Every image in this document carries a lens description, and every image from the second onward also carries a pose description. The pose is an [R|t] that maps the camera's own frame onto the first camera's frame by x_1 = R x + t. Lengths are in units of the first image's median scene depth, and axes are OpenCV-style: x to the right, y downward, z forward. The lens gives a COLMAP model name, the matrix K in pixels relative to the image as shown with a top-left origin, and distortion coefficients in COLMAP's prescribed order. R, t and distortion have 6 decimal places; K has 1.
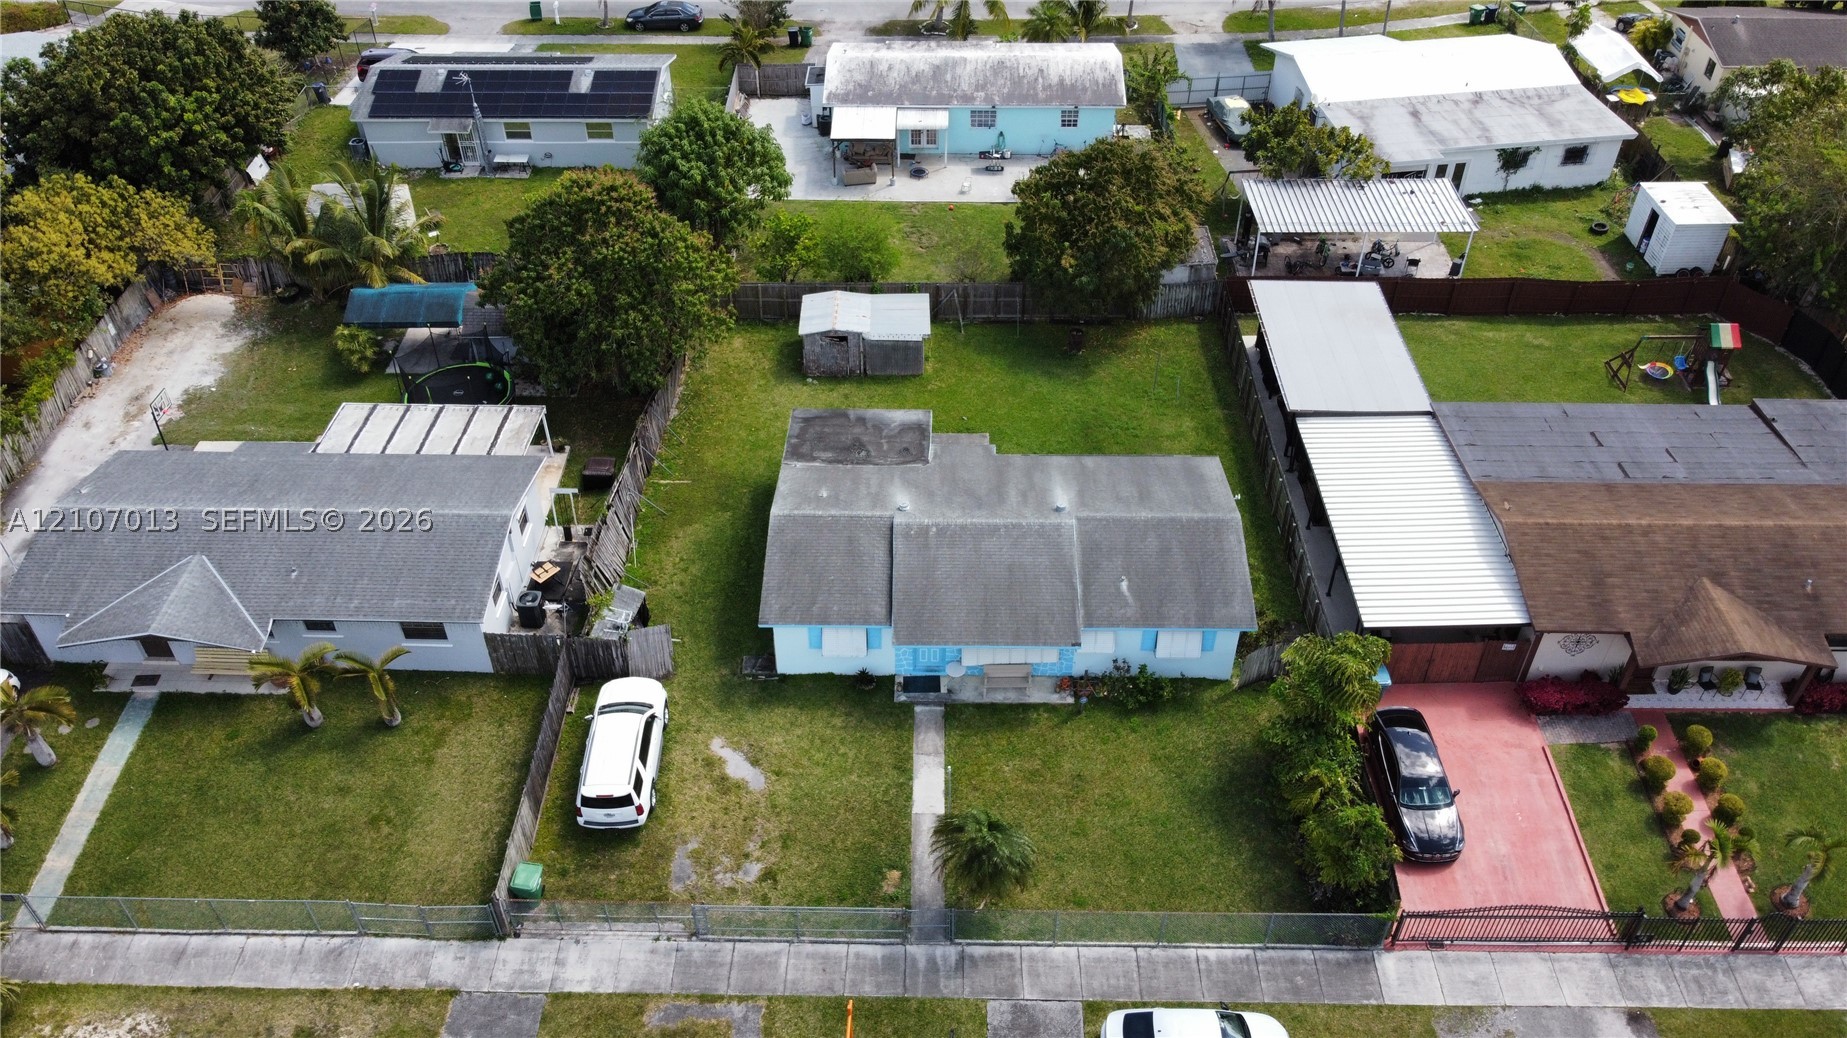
lens RADIAL K [[1404.2, 0, 917.5], [0, 1404.2, 510.2], [0, 0, 1]] dist [-0.004189, -0.002069]
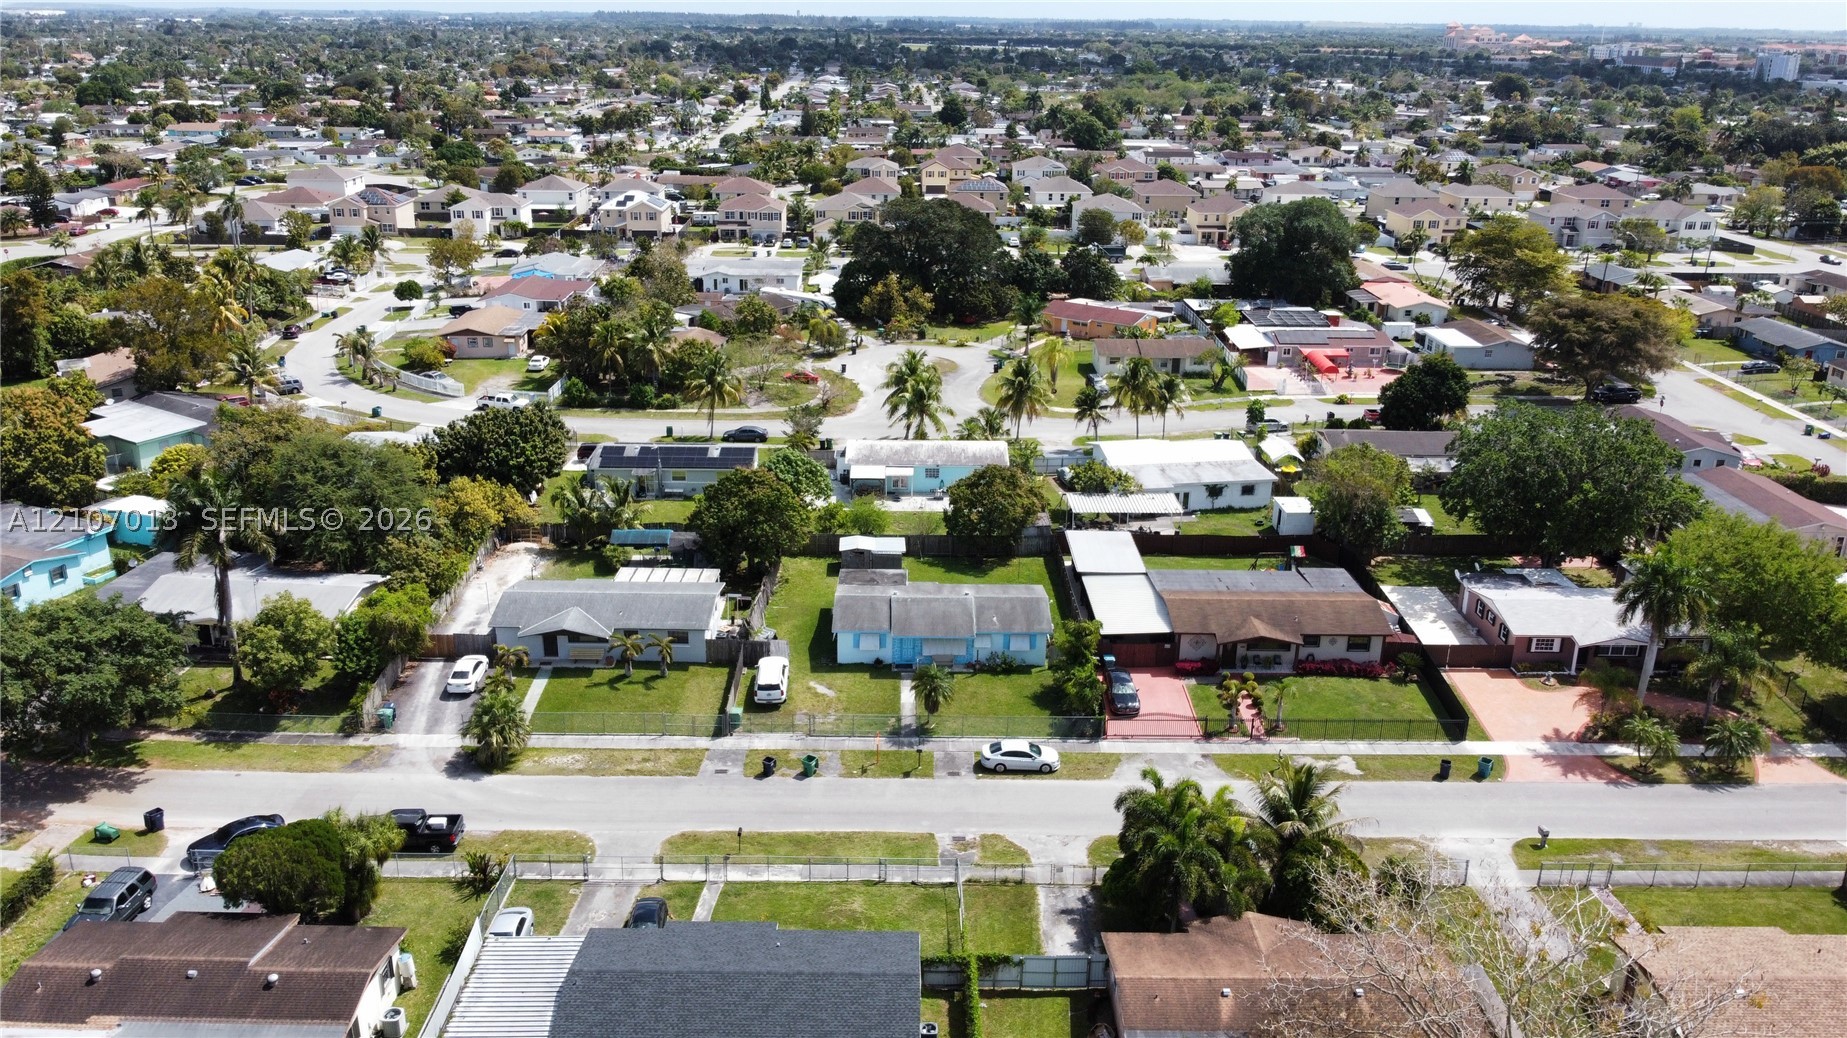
lens RADIAL K [[1404.2, 0, 914.6], [0, 1404.2, 519.4], [0, 0, 1]] dist [0.004866, -0.001466]
pose [[0.999578, 0.007464, 0.028072, -0.043525], [0.002744, 0.937840, -0.347057, 0.668891], [-0.028918, 0.346988, 0.937424, -1.129502]]
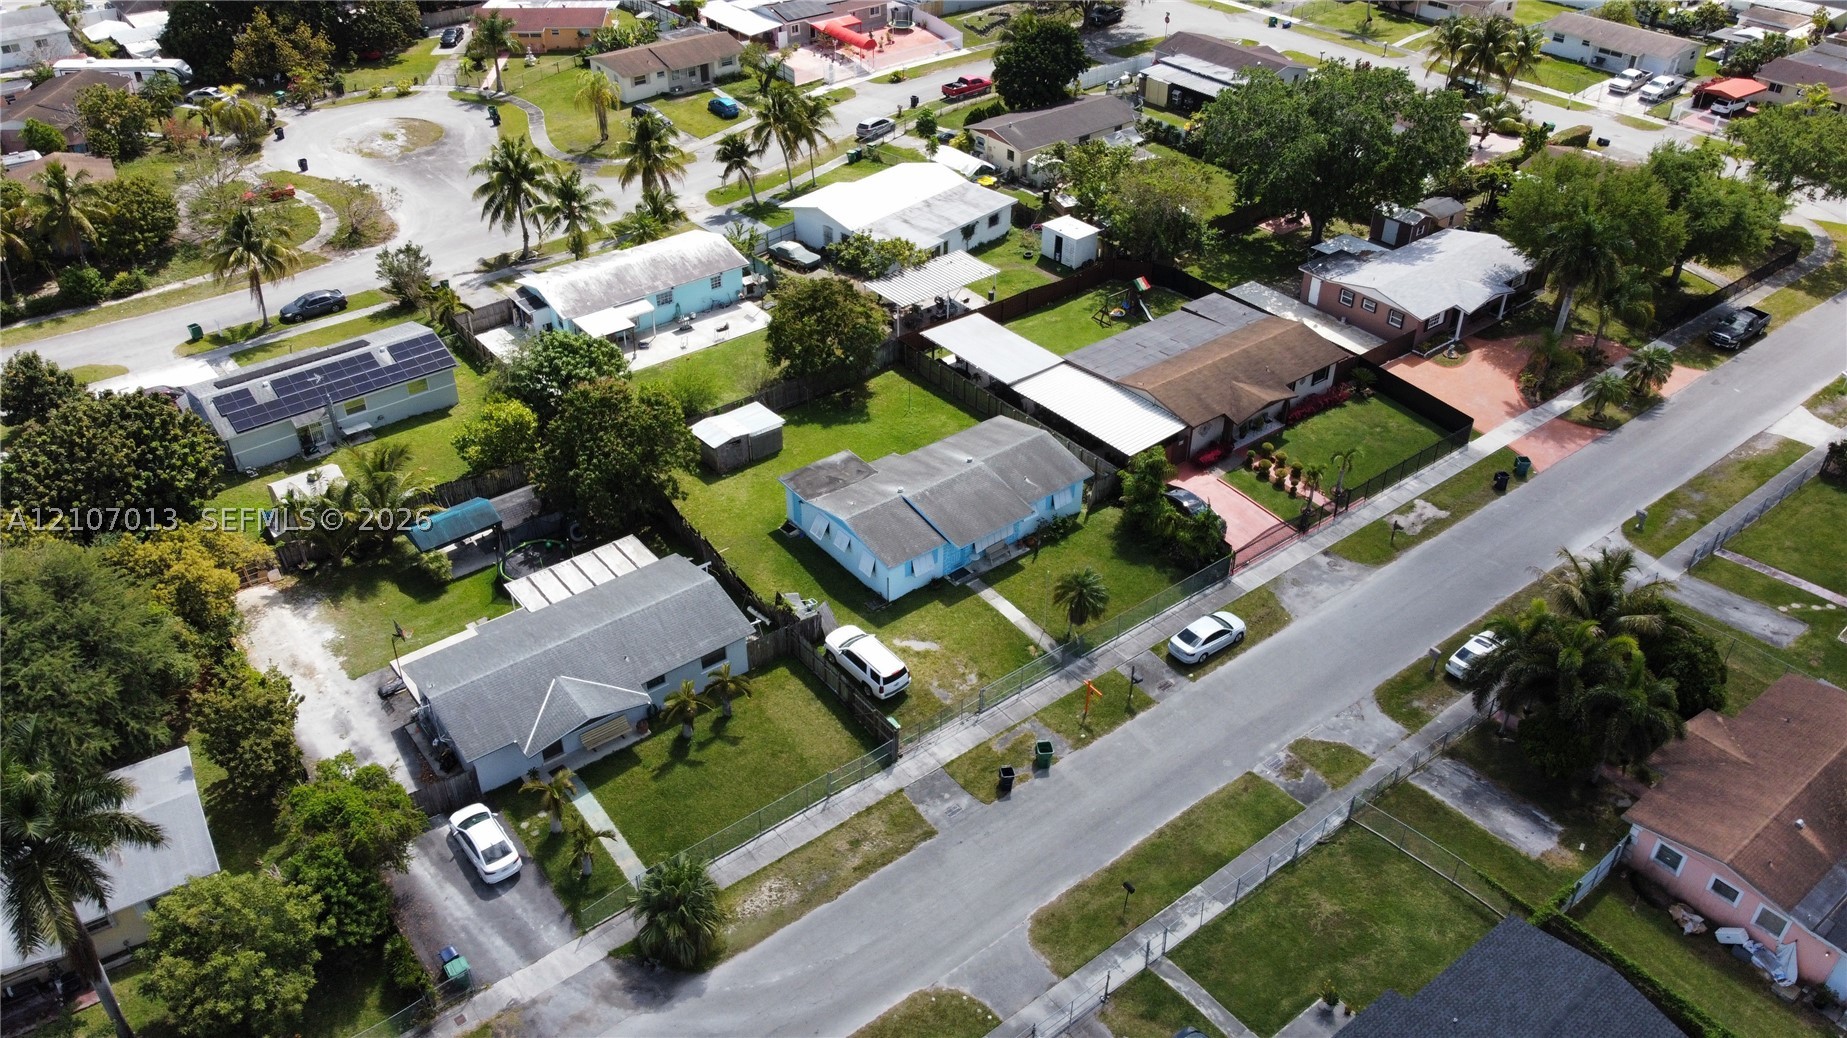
lens RADIAL K [[1404.2, 0, 917.5], [0, 1404.2, 510.2], [0, 0, 1]] dist [-0.004189, -0.002069]
pose [[0.775483, -0.352325, 0.523920, -0.935528], [0.403764, 0.914696, 0.017480, -0.001781], [-0.485386, 0.197985, 0.851588, -0.495134]]
